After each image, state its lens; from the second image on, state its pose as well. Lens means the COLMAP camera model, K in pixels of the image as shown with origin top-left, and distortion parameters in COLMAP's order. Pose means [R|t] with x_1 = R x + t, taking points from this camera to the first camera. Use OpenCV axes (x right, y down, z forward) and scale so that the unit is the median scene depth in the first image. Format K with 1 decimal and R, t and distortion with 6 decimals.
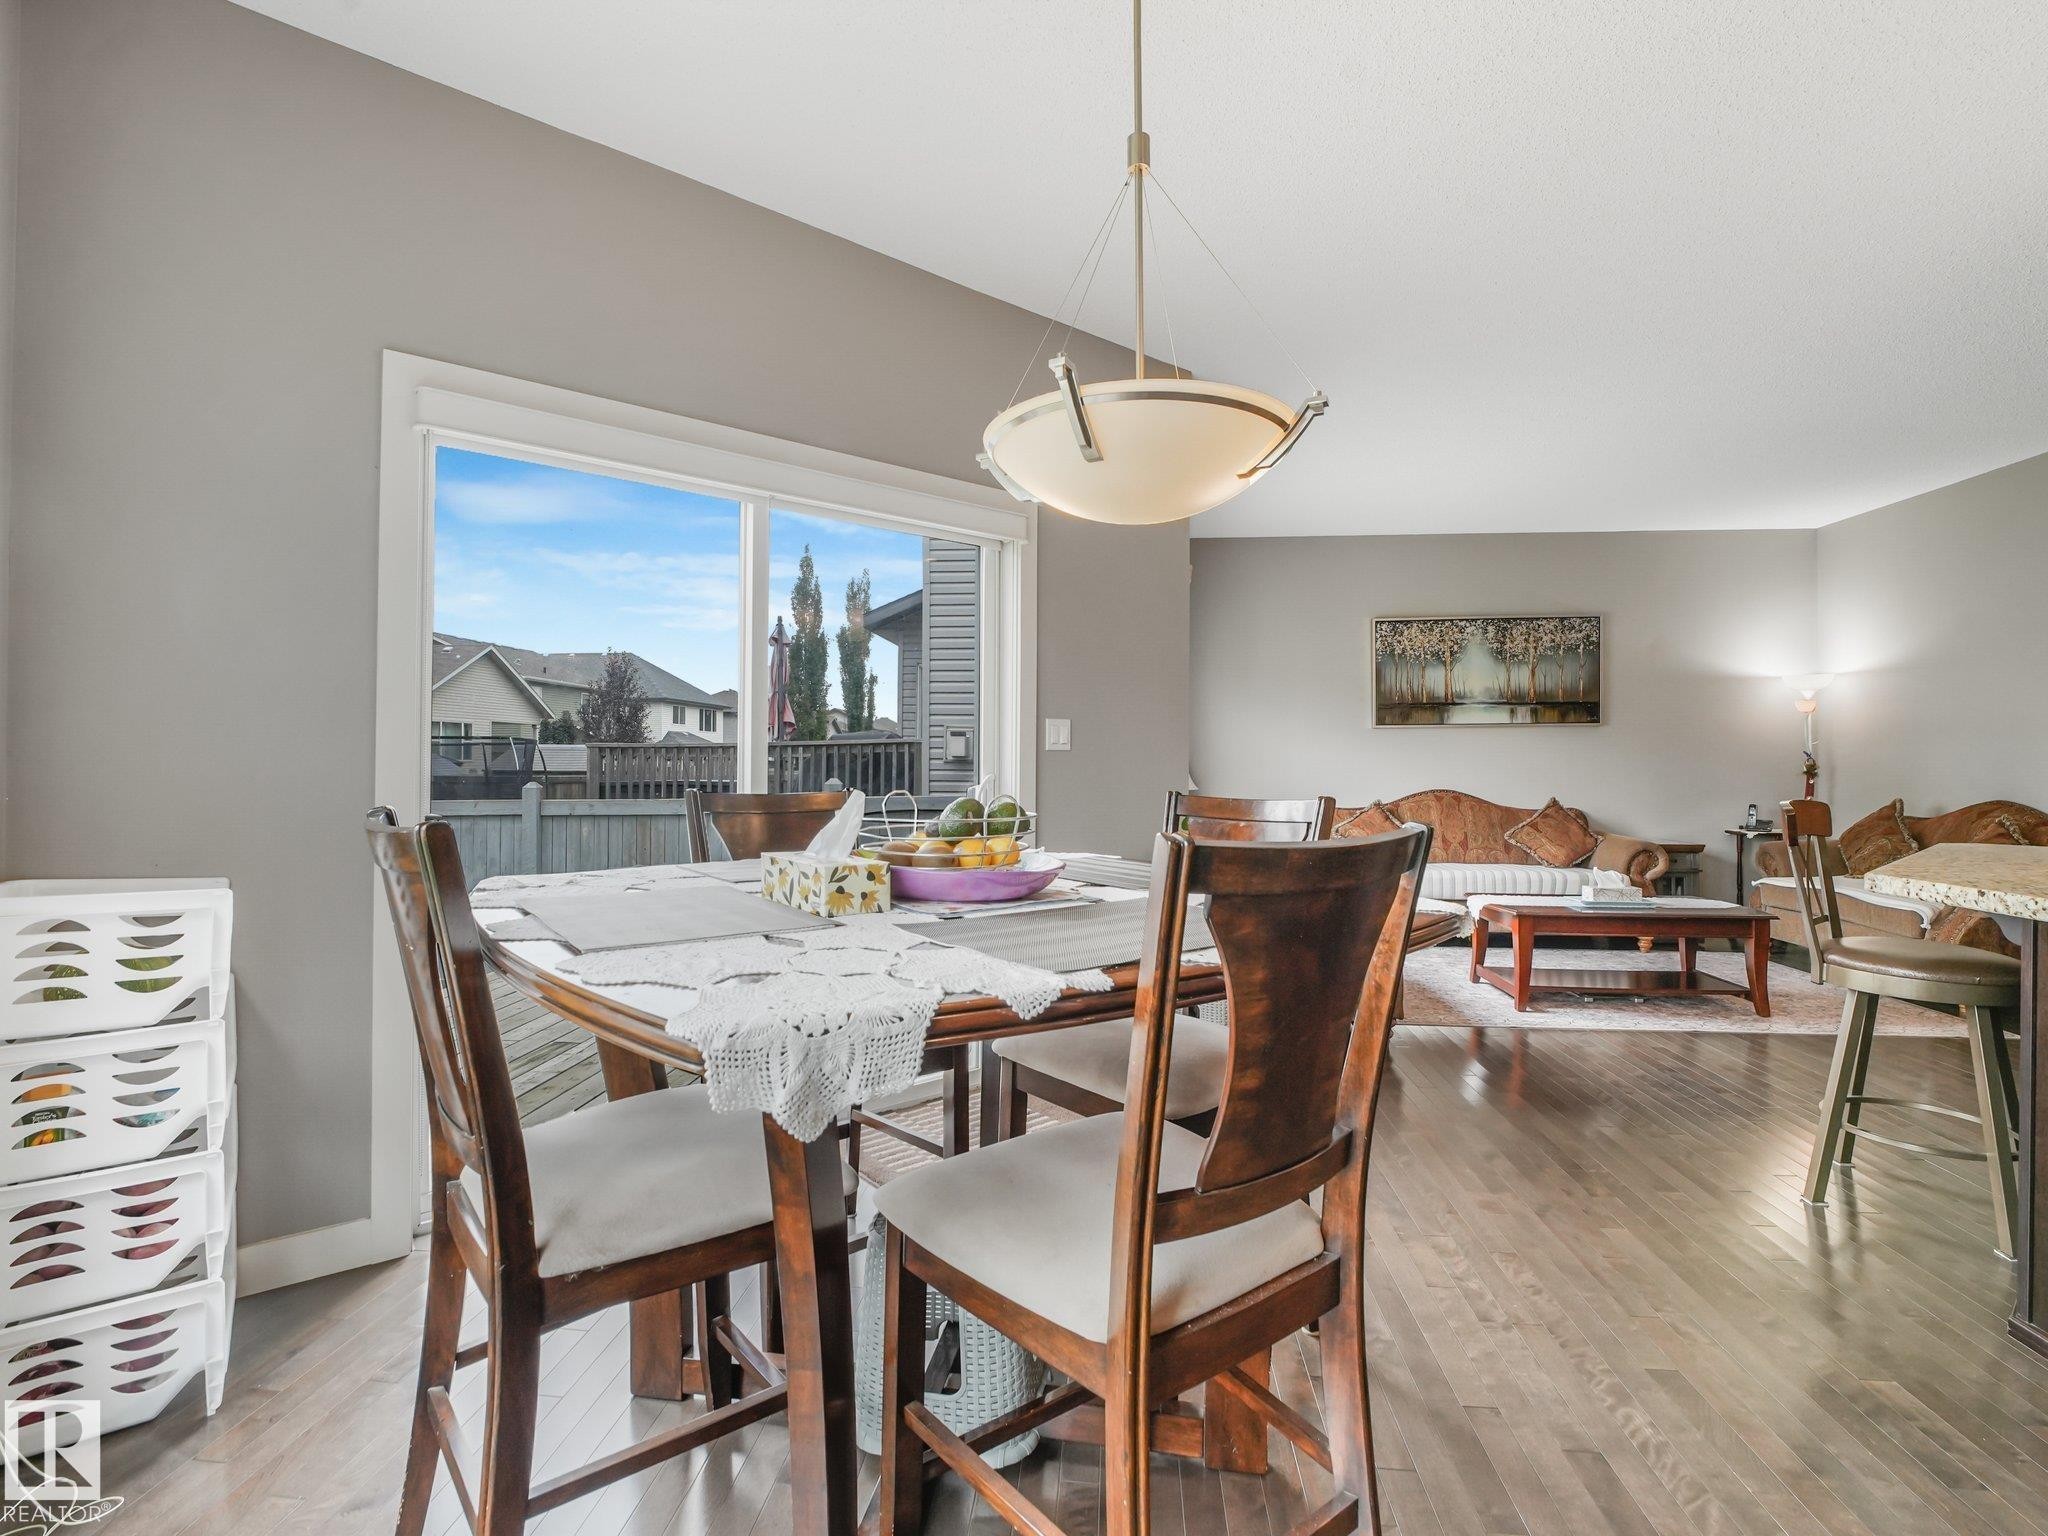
lens RADIAL K [[978.1, 0, 1024.0], [0, 978.1, 768.0], [0, 0, 1]] dist [-0.026105, 0.000414]
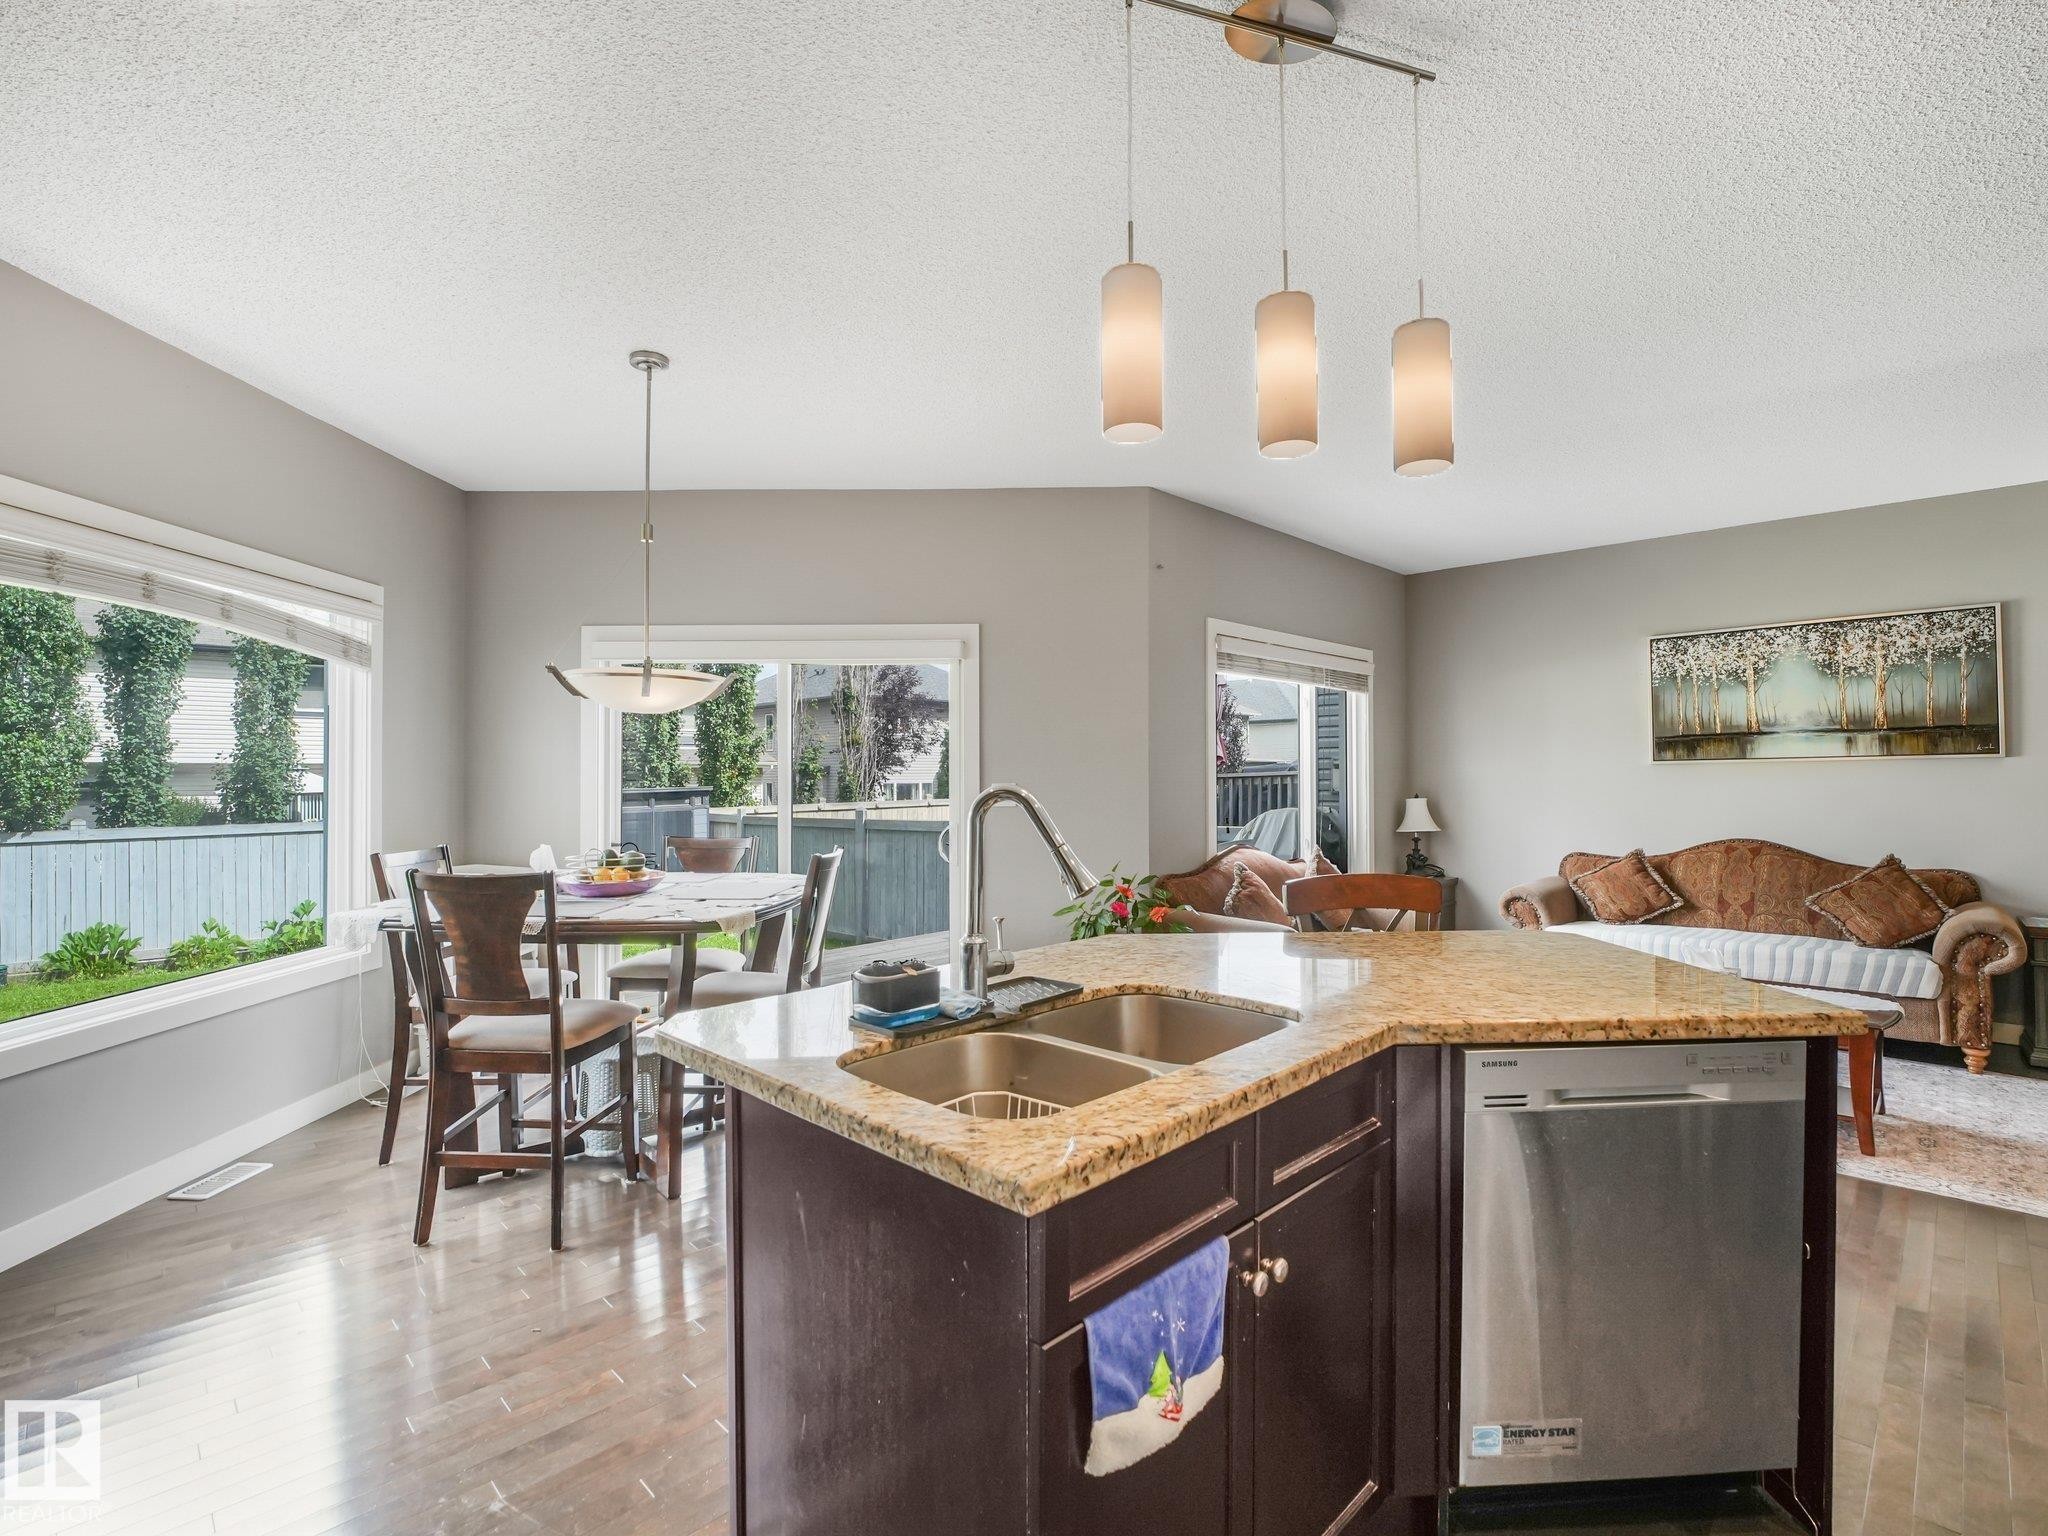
lens RADIAL K [[978.1, 0, 1024.0], [0, 978.1, 768.0], [0, 0, 1]] dist [-0.026105, 0.000414]
pose [[0.769416, -0.011969, -0.638635, 0.484949], [0.002969, 0.999881, -0.015161, -0.026800], [0.638741, 0.009769, 0.769360, -0.005892]]
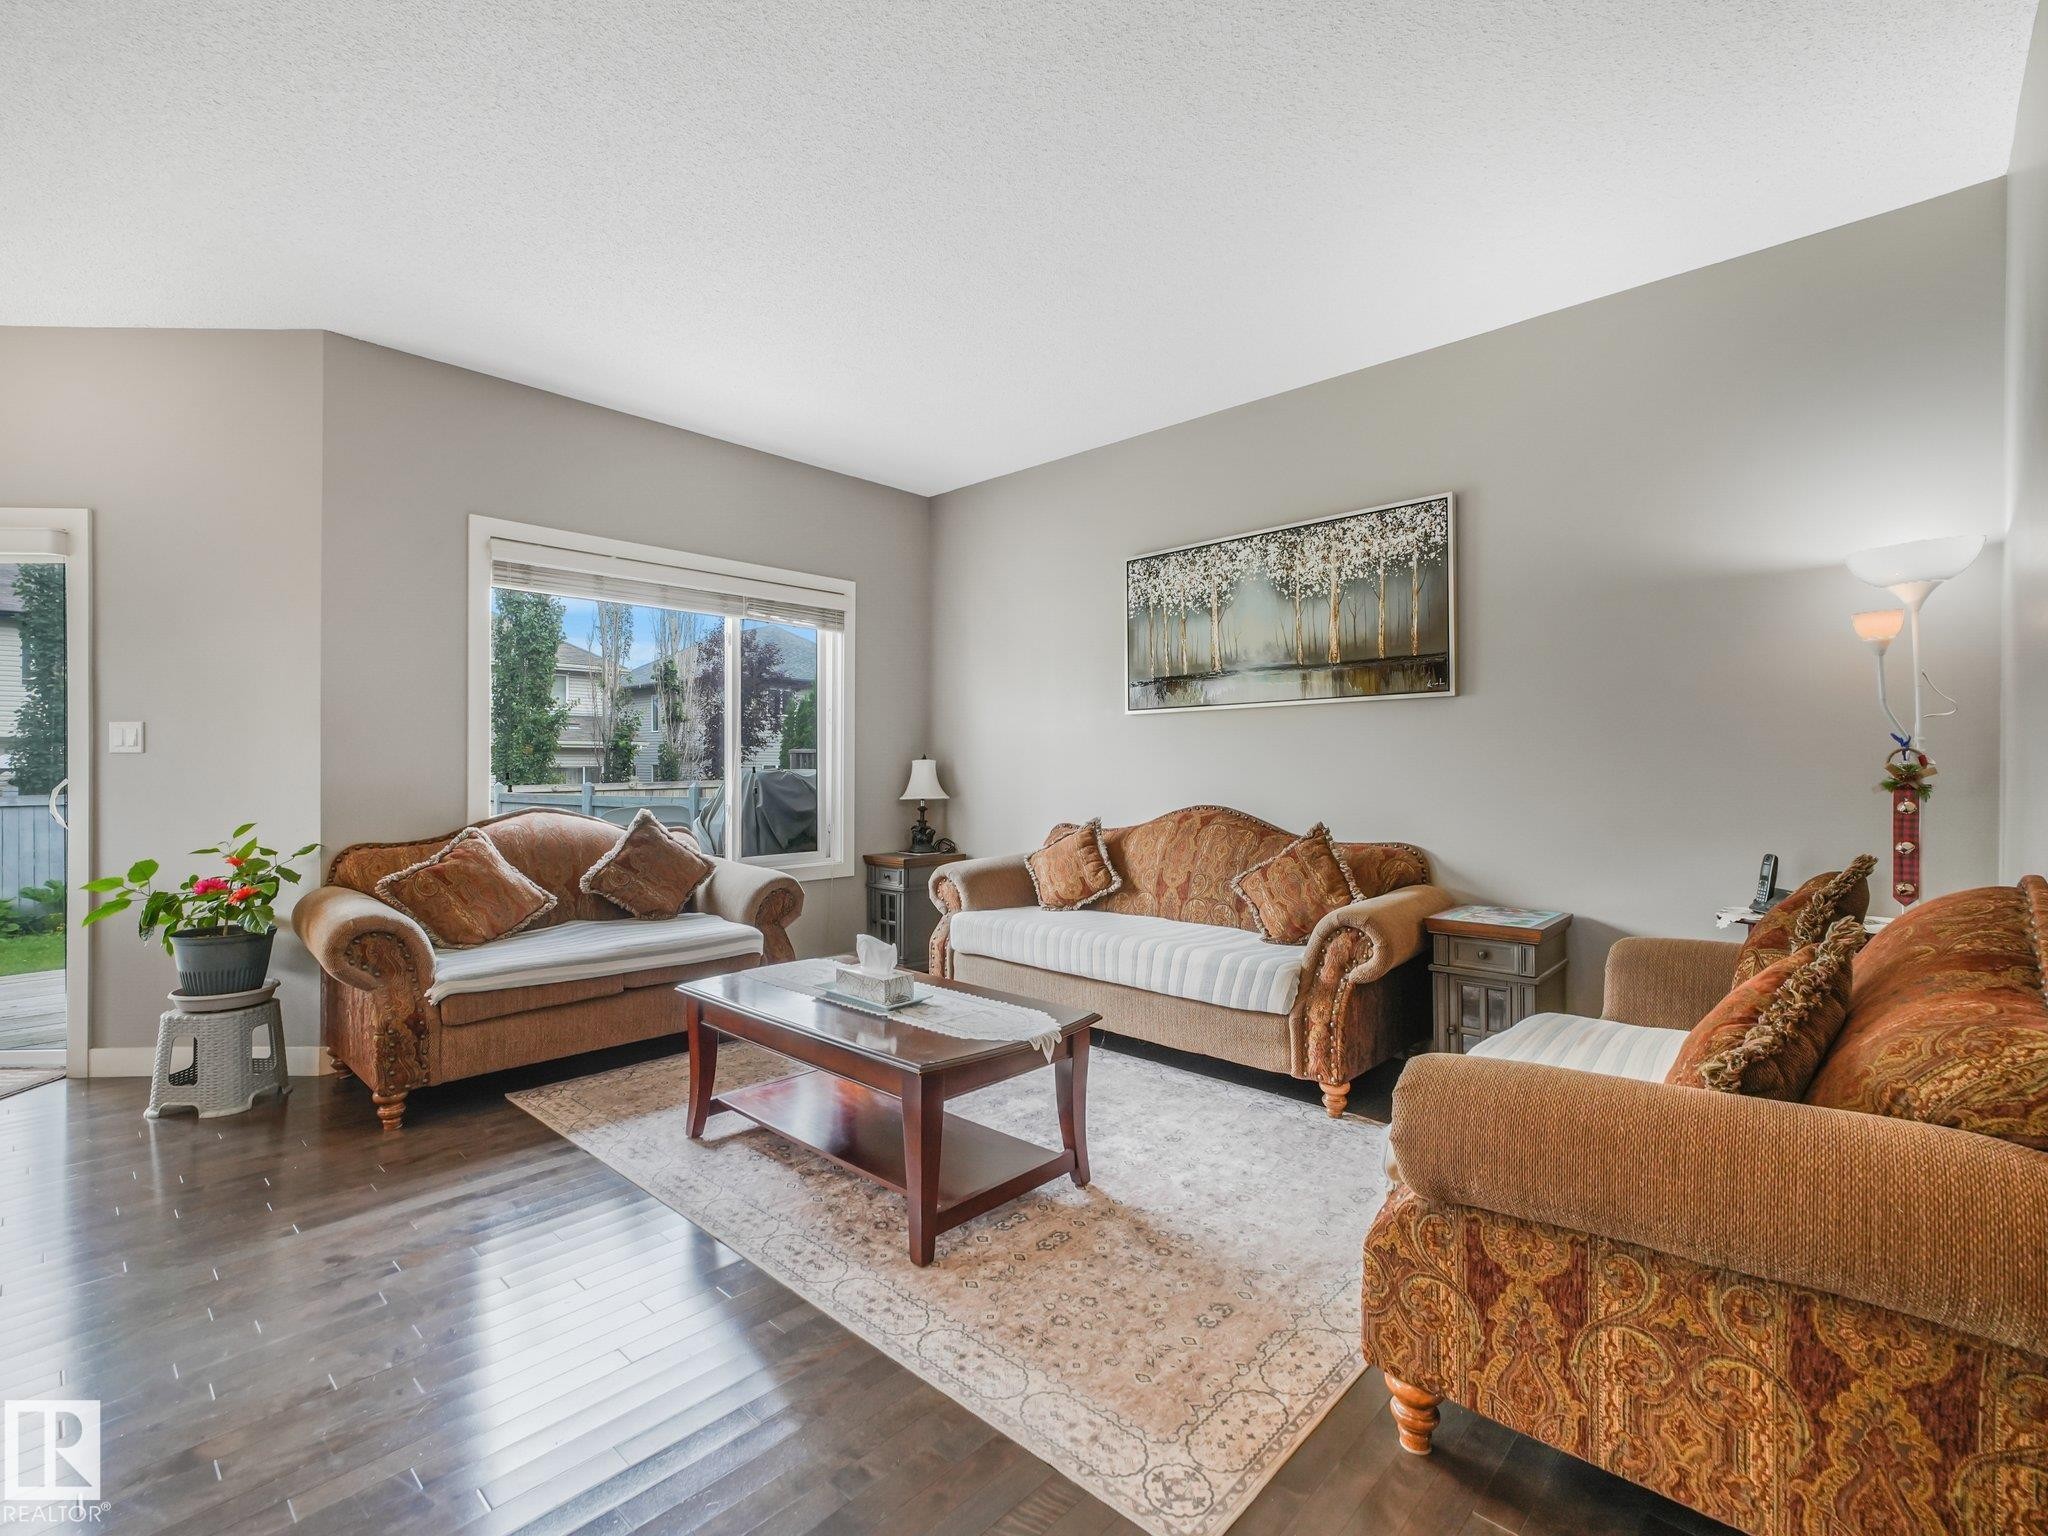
lens RADIAL K [[954.7, 0, 1024.0], [0, 954.7, 768.0], [0, 0, 1]] dist [0.009207, -0.000180]
pose [[0.788070, -0.000501, -0.615586, 0.732819], [-0.001977, 0.999992, -0.003345, -0.000344], [0.615583, 0.003853, 0.788063, 0.421996]]
